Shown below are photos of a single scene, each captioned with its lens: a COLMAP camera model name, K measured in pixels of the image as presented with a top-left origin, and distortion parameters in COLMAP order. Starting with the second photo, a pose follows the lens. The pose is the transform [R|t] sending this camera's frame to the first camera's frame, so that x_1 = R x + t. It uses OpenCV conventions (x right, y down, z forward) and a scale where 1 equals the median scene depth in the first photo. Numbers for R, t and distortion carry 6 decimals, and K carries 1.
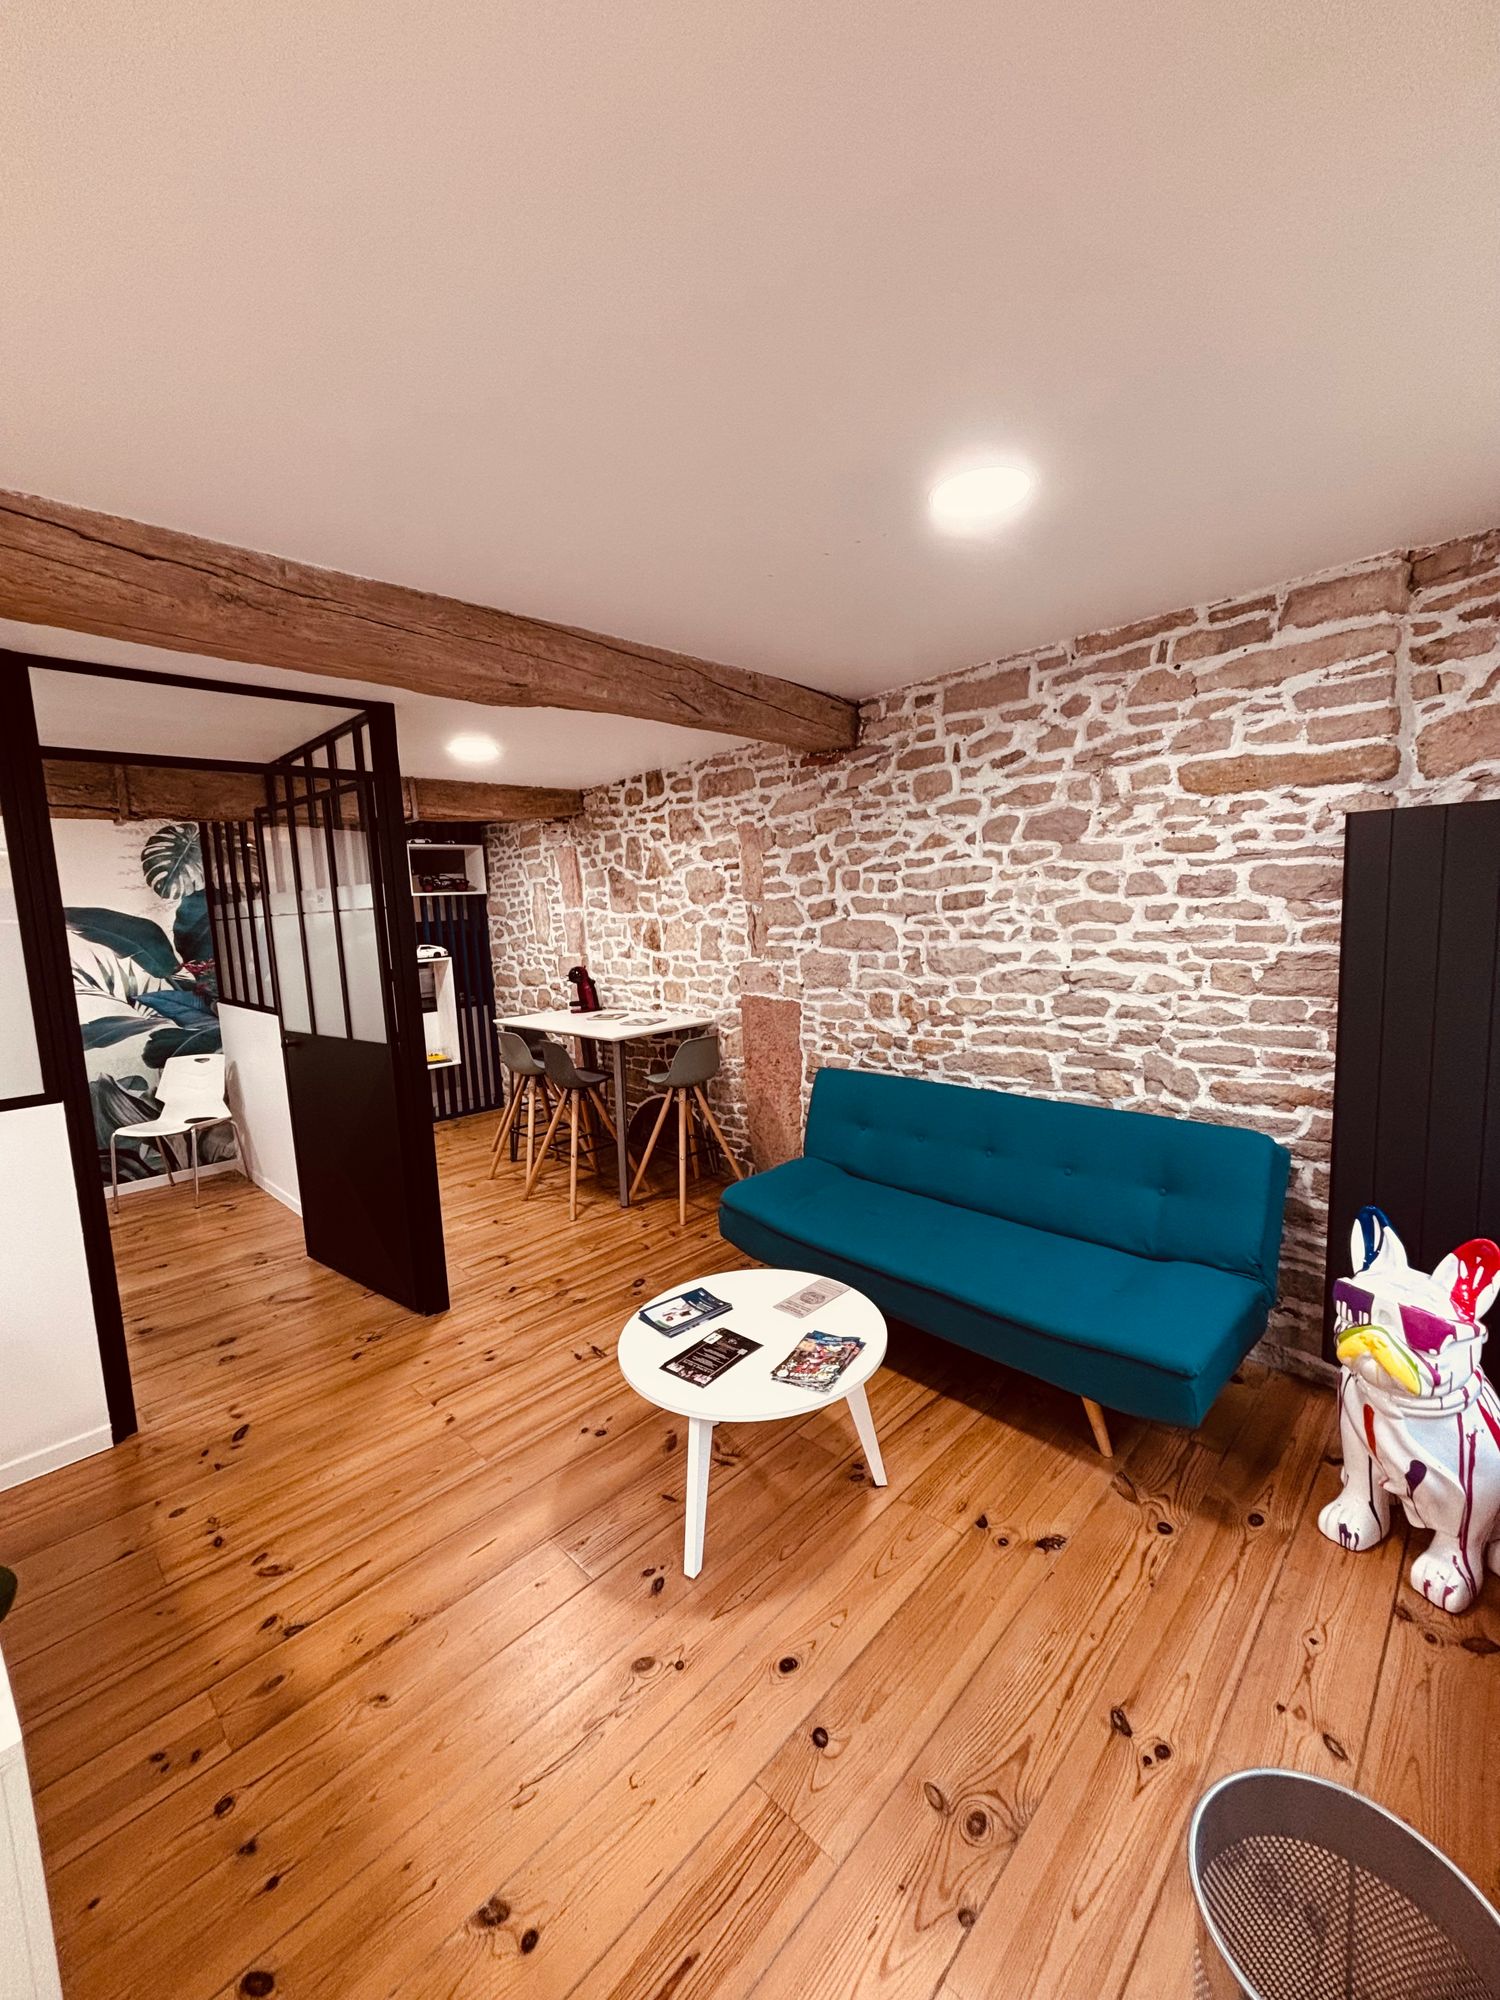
lens RADIAL K [[801.4, 0, 755.8], [0, 801.4, 995.1], [0, 0, 1]] dist [-0.001217, 0.000228]
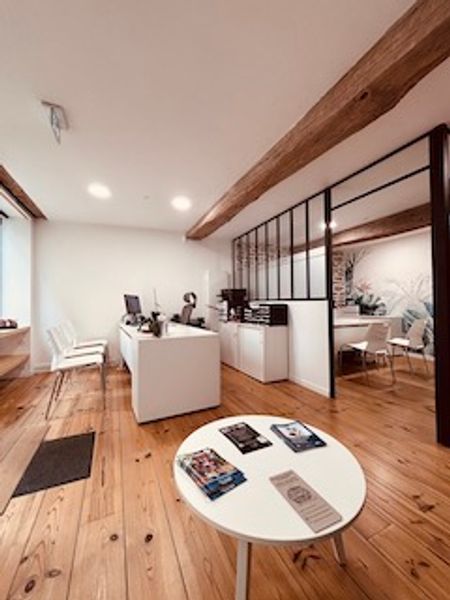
lens RADIAL K [[240.4, 0, 225.5], [0, 240.4, 302.4], [0, 0, 1]] dist [-0.001217, 0.000228]
pose [[-0.359353, 0.041988, -0.932257, 0.391544], [-0.081069, 0.993806, 0.076009, 0.098375], [0.929674, 0.102891, -0.353723, 0.973746]]
